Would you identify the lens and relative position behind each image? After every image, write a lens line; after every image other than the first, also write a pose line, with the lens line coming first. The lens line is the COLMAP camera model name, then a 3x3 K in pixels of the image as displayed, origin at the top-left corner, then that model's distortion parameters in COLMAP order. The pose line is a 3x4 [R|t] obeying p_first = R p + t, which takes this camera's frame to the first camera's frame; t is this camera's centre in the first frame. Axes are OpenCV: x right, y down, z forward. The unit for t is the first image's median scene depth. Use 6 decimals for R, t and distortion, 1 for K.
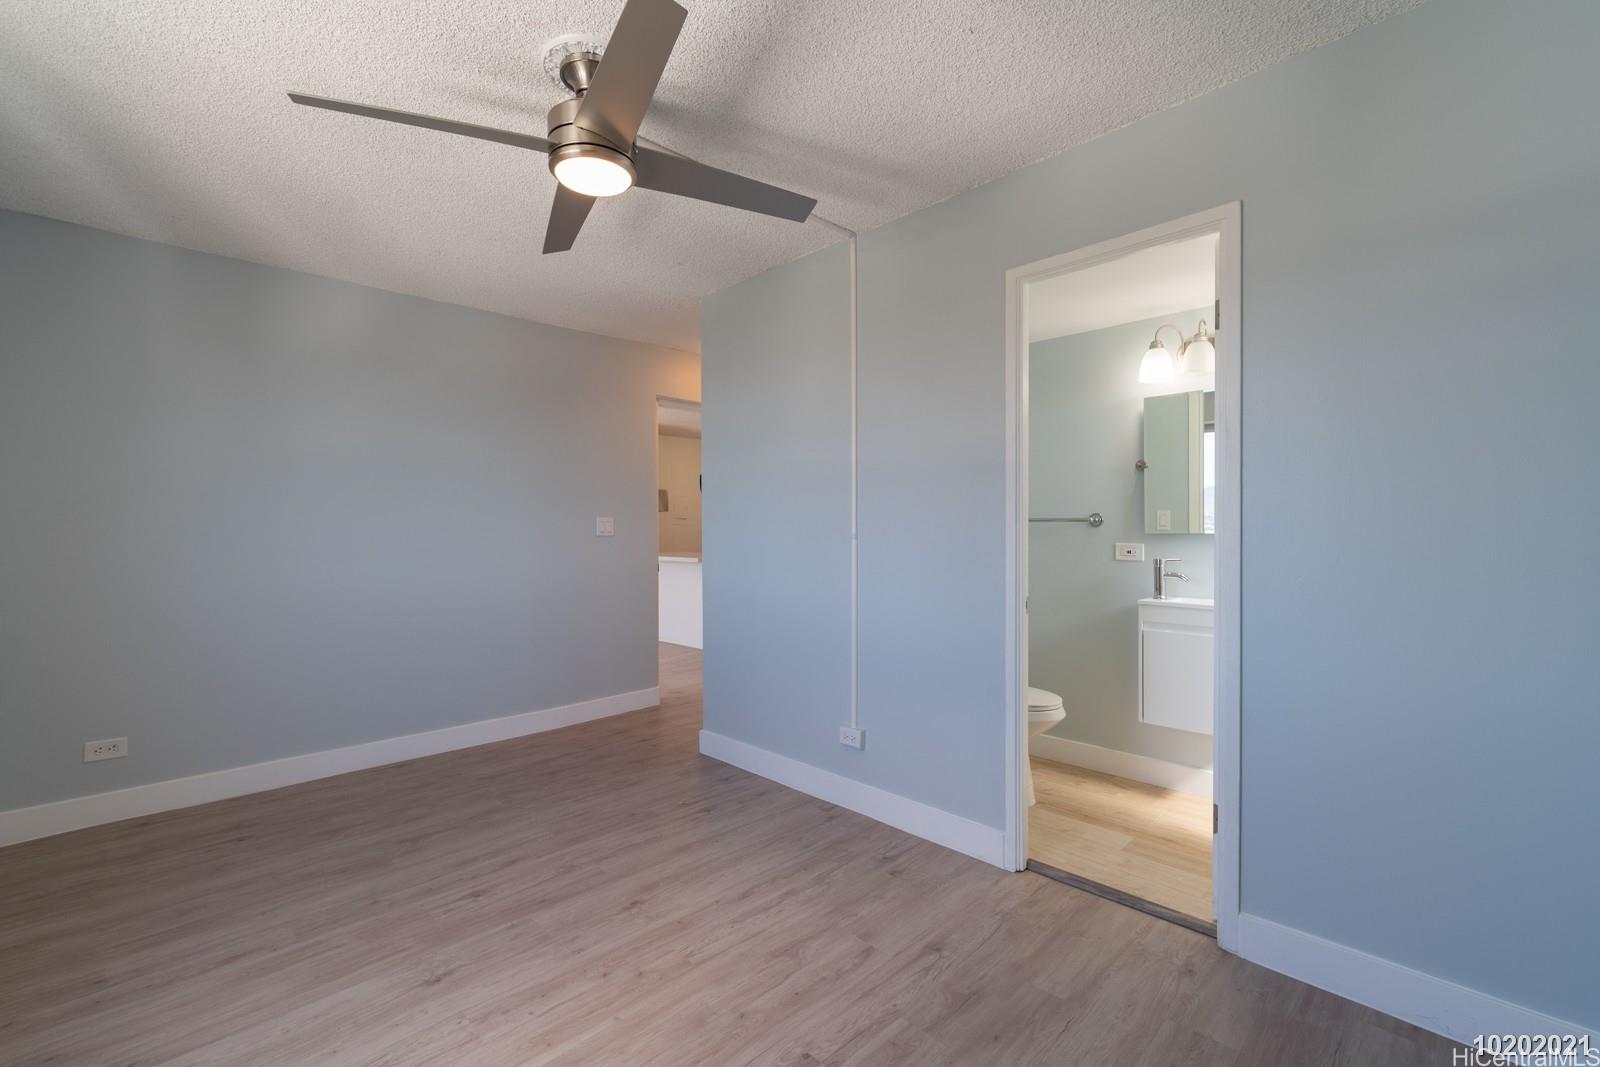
lens RADIAL K [[688.5, 0, 801.4], [0, 688.5, 536.1], [0, 0, 1]] dist [0.005252, 0.000418]
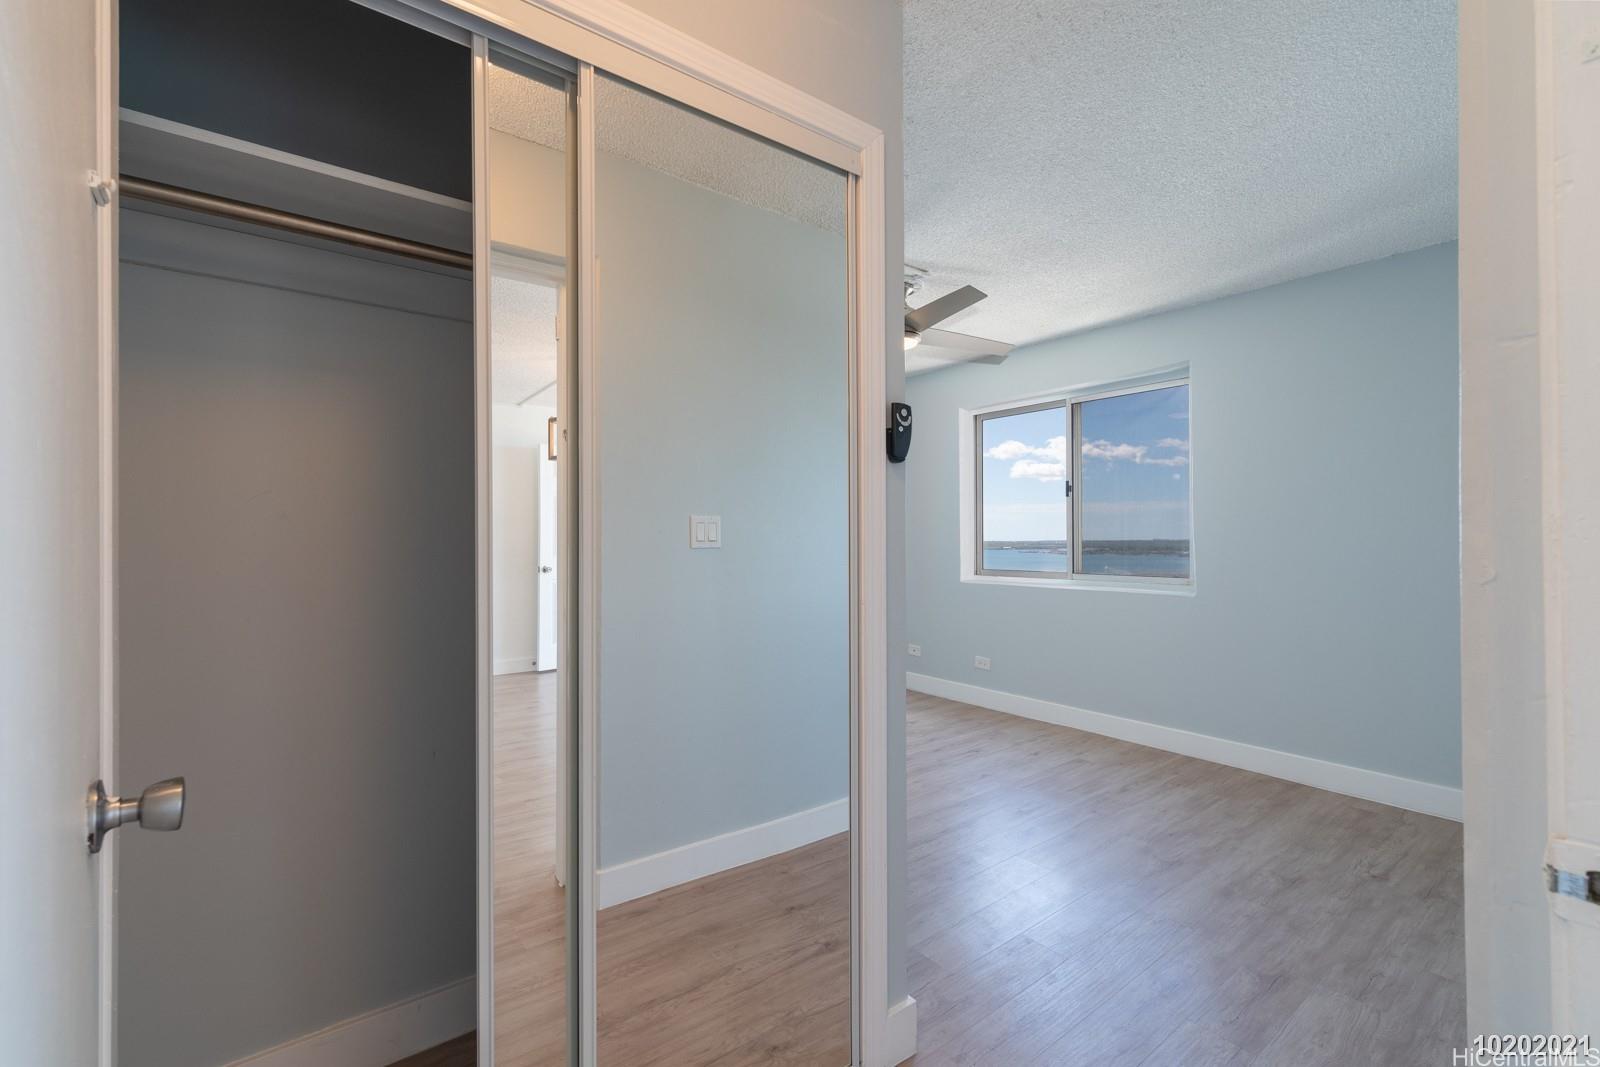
lens RADIAL K [[688.5, 0, 799.6], [0, 688.5, 534.2], [0, 0, 1]] dist [0.005252, 0.000418]
pose [[-0.991094, -0.017364, 0.132027, -0.253720], [-0.018441, 0.999806, -0.006942, 0.031842], [-0.131880, -0.009315, -0.991222, 2.587531]]
